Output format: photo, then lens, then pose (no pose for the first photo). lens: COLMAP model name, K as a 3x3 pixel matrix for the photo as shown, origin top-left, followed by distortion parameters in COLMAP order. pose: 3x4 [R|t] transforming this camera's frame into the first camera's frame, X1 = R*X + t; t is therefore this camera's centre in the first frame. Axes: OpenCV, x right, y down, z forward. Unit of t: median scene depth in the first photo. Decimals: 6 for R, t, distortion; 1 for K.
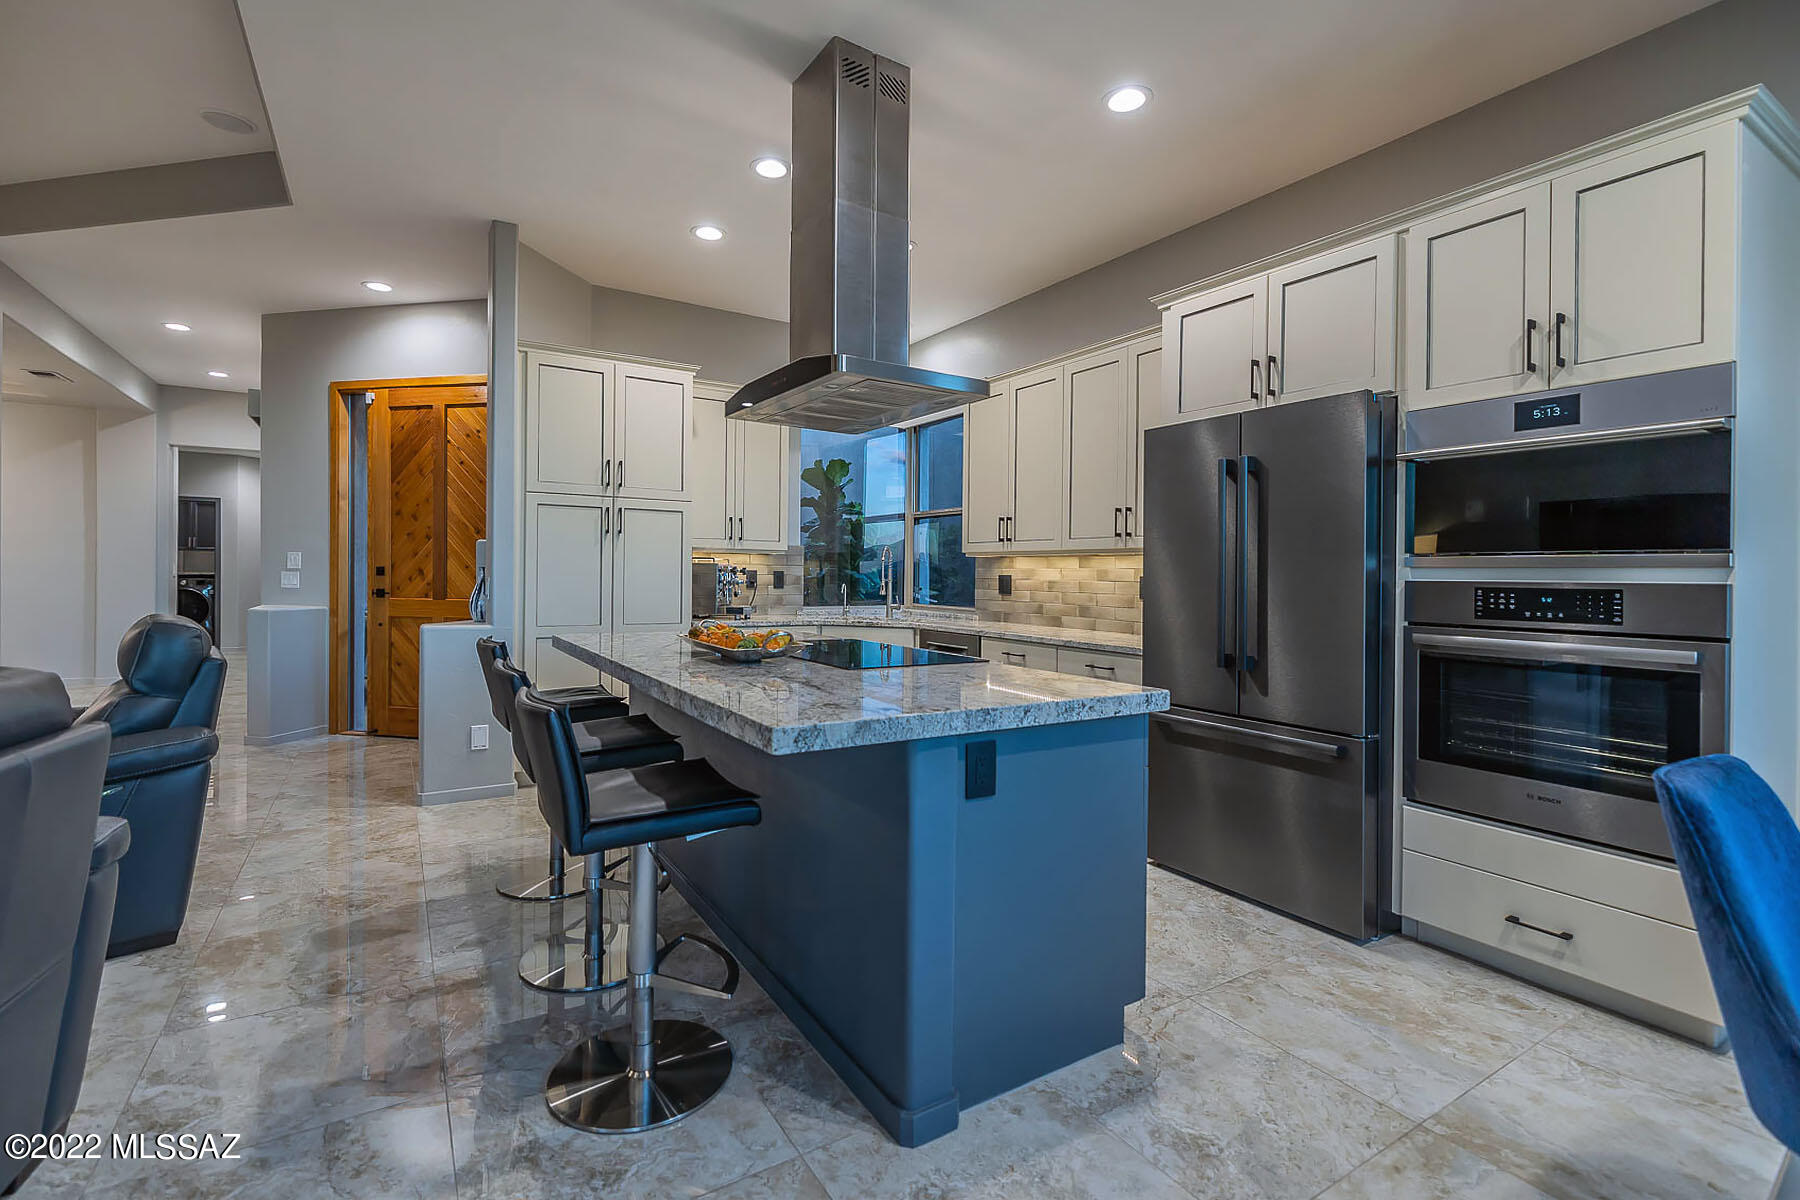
lens RADIAL K [[802.5, 0, 885.0], [0, 802.5, 564.9], [0, 0, 1]] dist [0.000303, 0.000075]
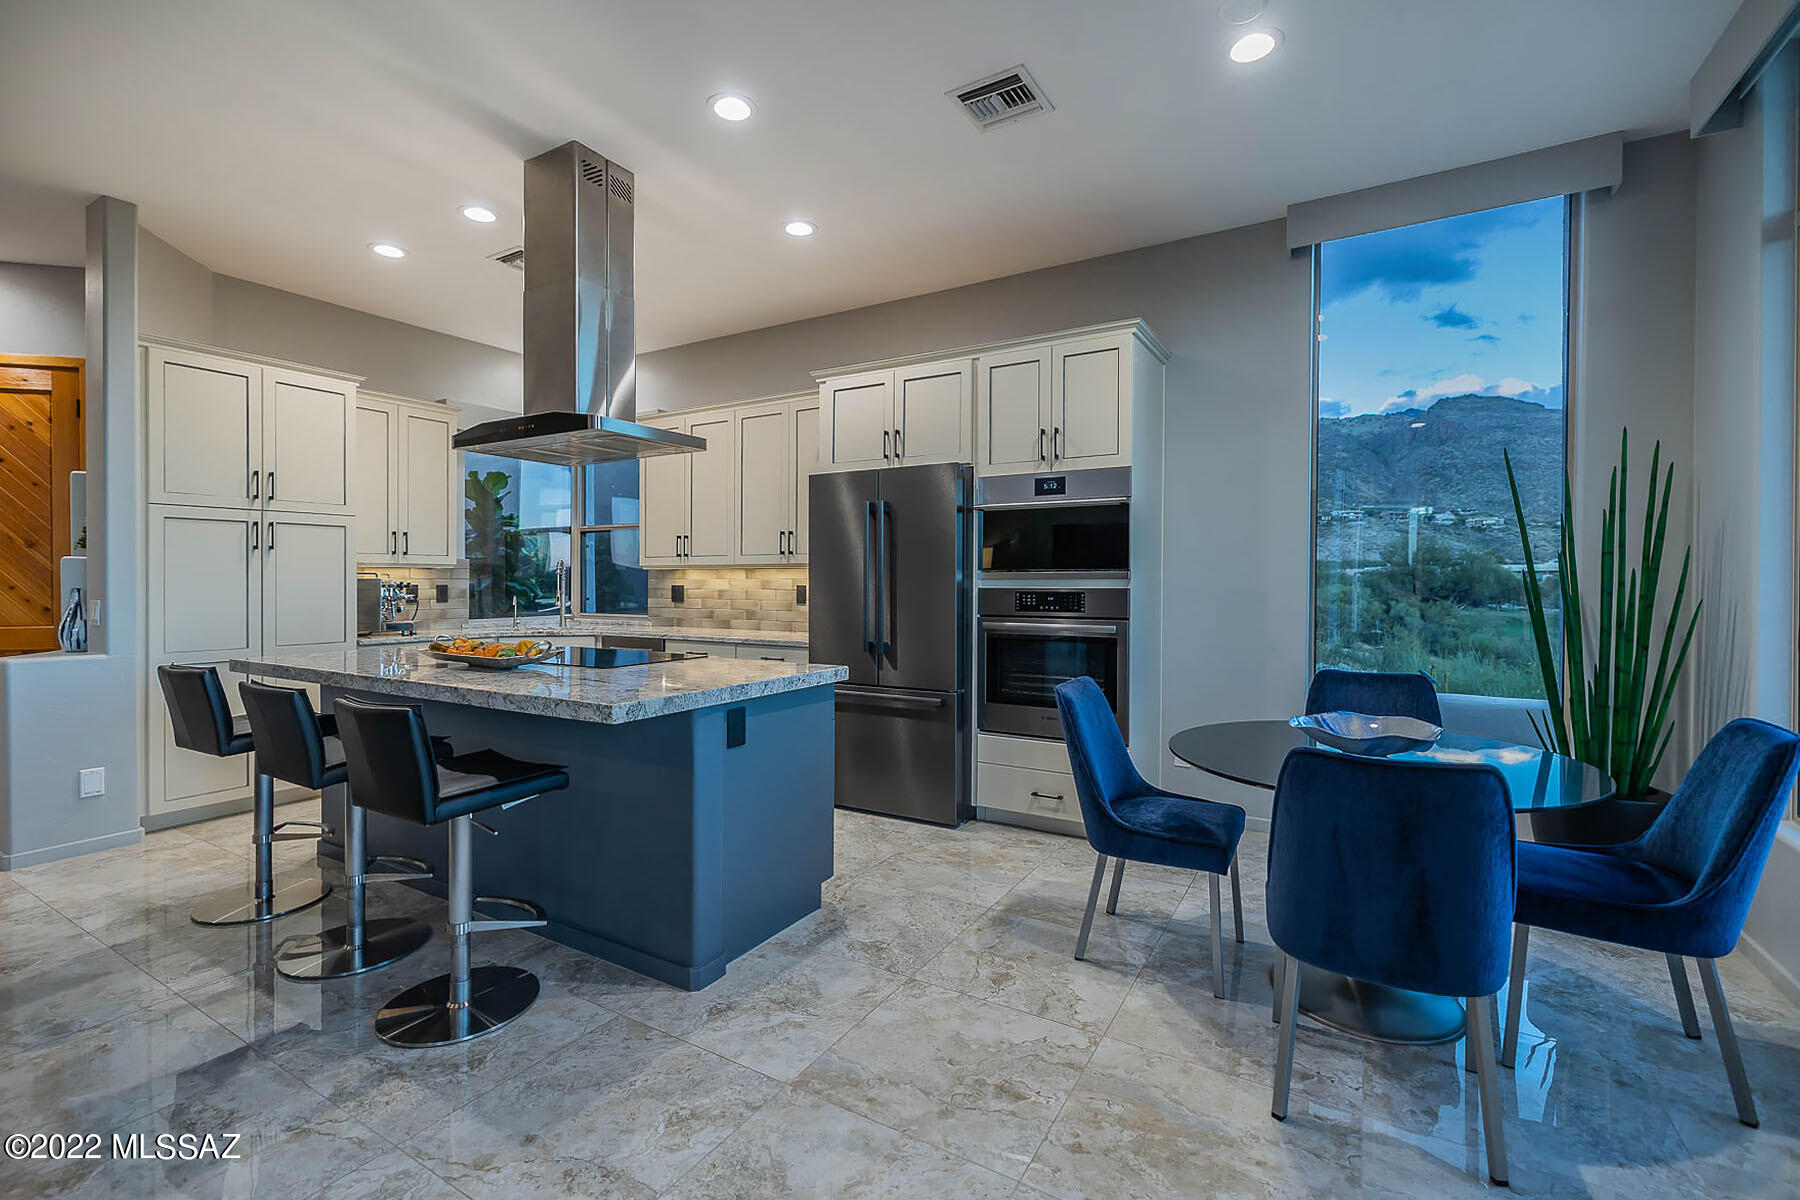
lens RADIAL K [[777.0, 0, 887.4], [0, 777.0, 588.3], [0, 0, 1]] dist [-0.001393, 0.000022]
pose [[0.891524, -0.019802, 0.452541, -0.171544], [0.008770, 0.999611, 0.026463, -0.019808], [-0.452889, -0.019623, 0.891351, -0.235742]]
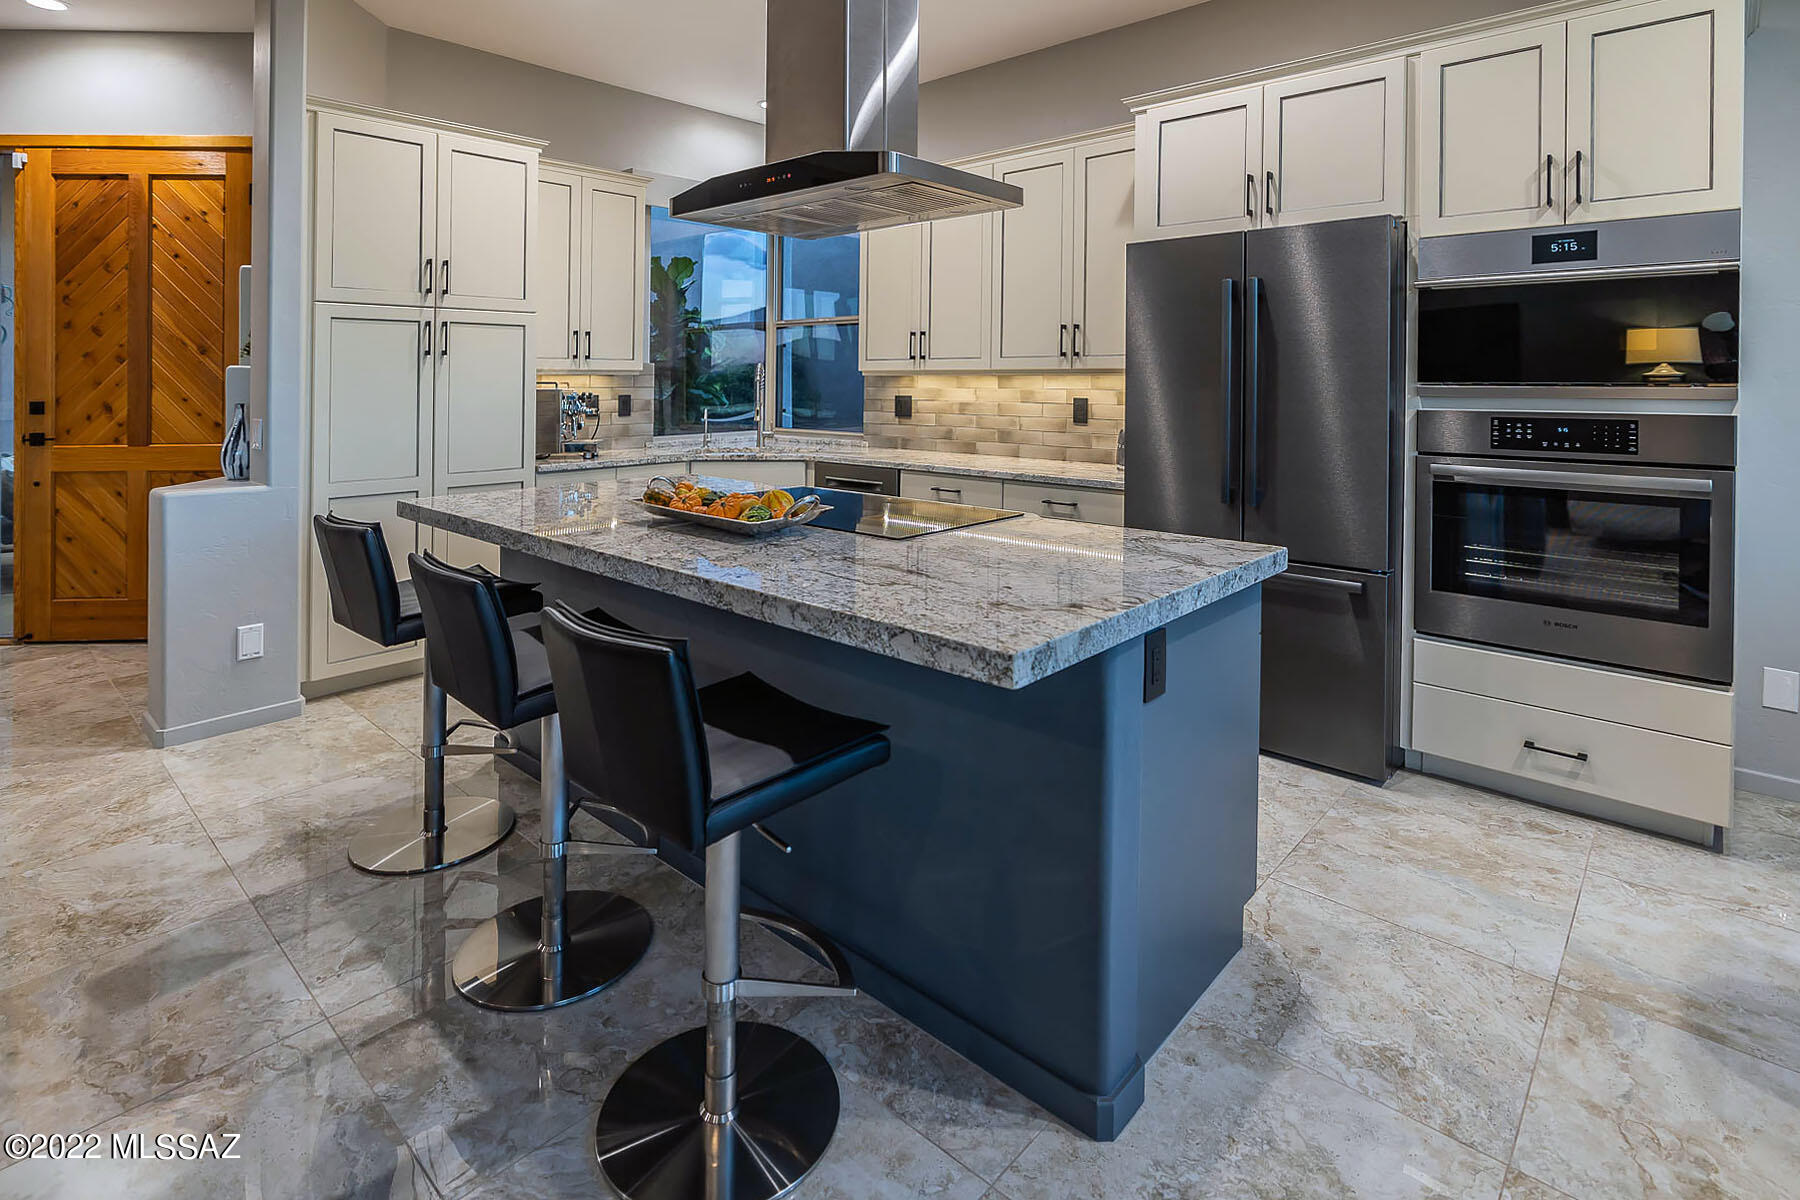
lens RADIAL K [[899.6, 0, 894.6], [0, 899.6, 368.6], [0, 0, 1]] dist [-0.003730, -0.000841]
pose [[0.963634, -0.012457, 0.266934, -0.251738], [0.012266, 0.999922, 0.002383, -0.040221], [-0.266943, 0.000978, 0.963712, 0.107542]]
